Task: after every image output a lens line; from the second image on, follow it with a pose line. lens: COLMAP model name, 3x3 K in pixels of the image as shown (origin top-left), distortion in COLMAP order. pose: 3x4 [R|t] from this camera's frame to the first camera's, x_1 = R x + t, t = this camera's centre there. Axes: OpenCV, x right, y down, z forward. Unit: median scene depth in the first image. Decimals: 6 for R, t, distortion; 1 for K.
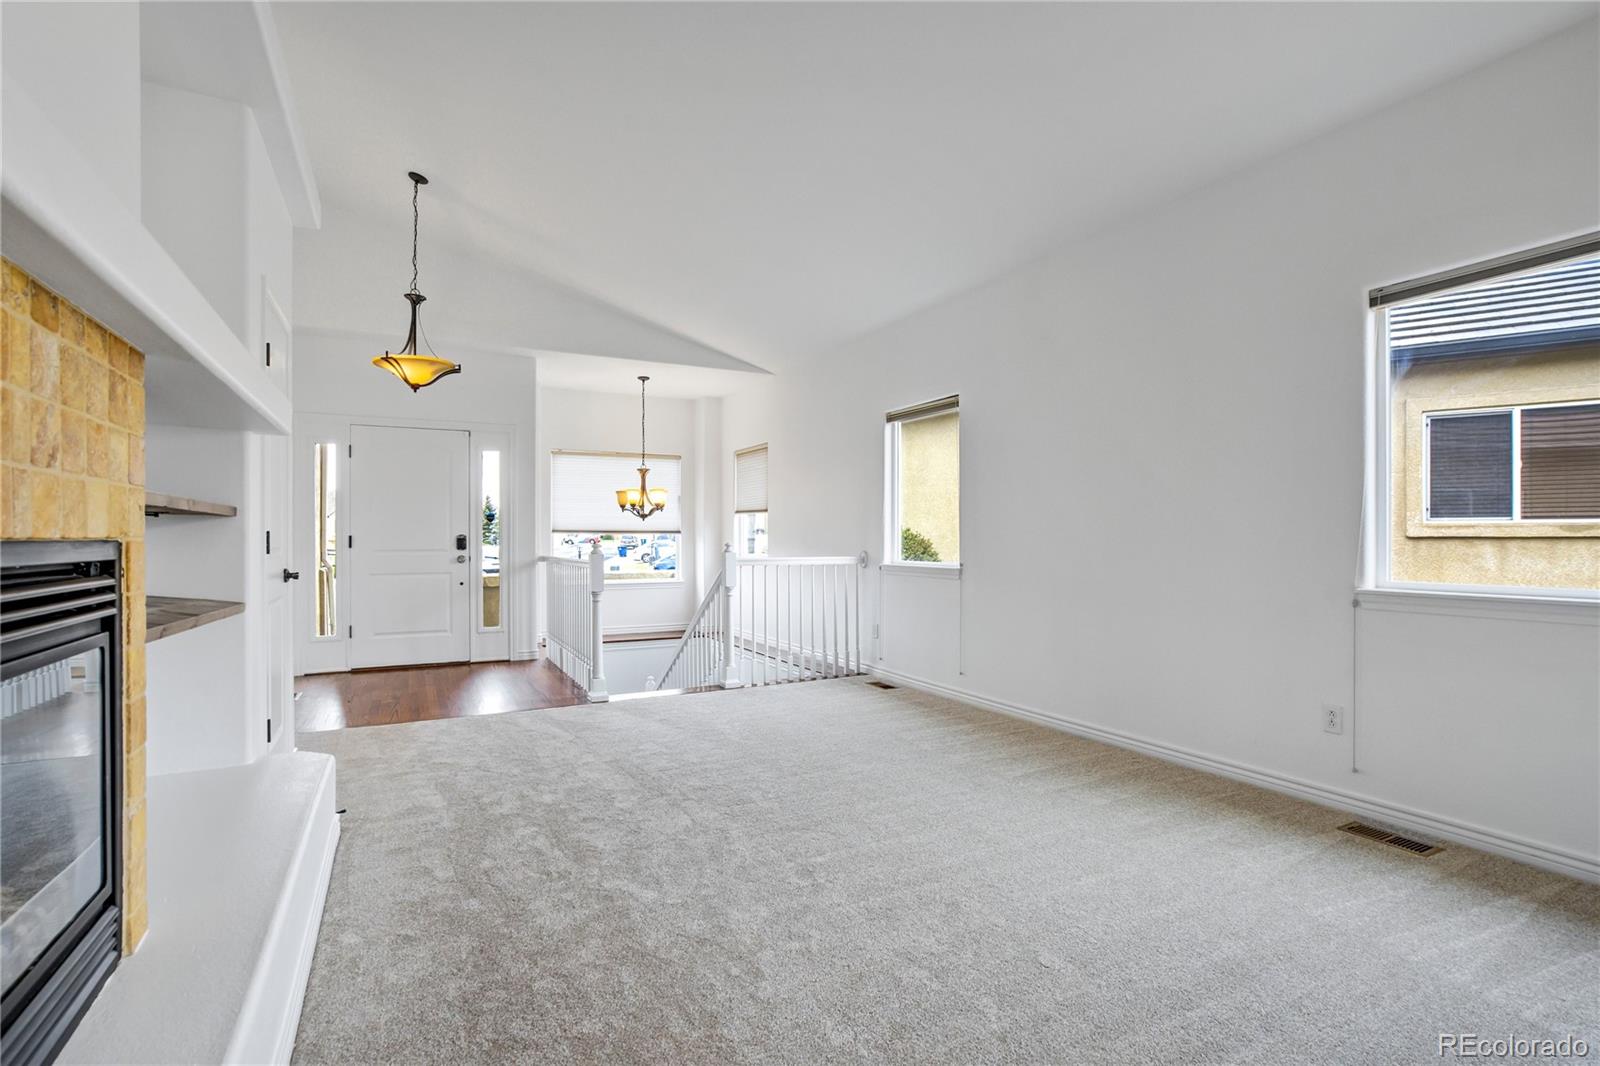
lens RADIAL K [[756.1, 0, 799.5], [0, 756.1, 540.5], [0, 0, 1]] dist [-0.049417, 0.036373]
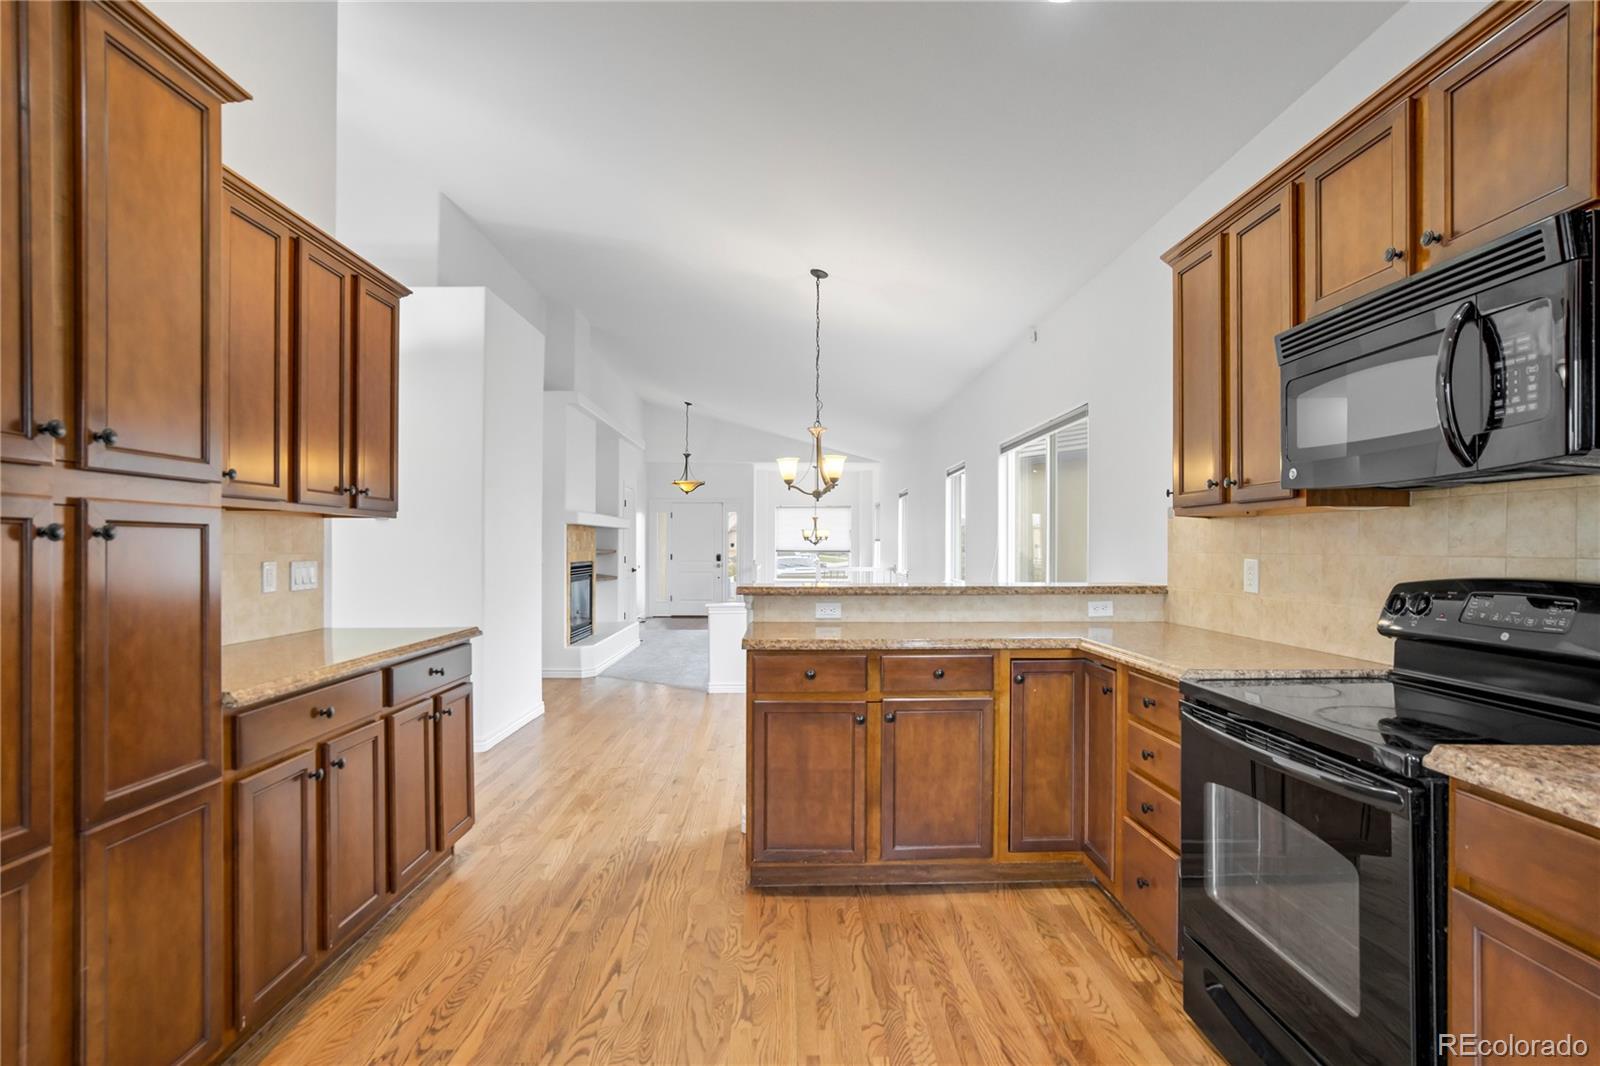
lens RADIAL K [[756.1, 0, 799.5], [0, 756.1, 540.5], [0, 0, 1]] dist [-0.049417, 0.036373]
pose [[0.894282, -0.002269, -0.447499, 0.864223], [-0.003098, 0.999932, -0.011260, -0.027406], [0.447494, 0.011456, 0.894214, -0.966350]]
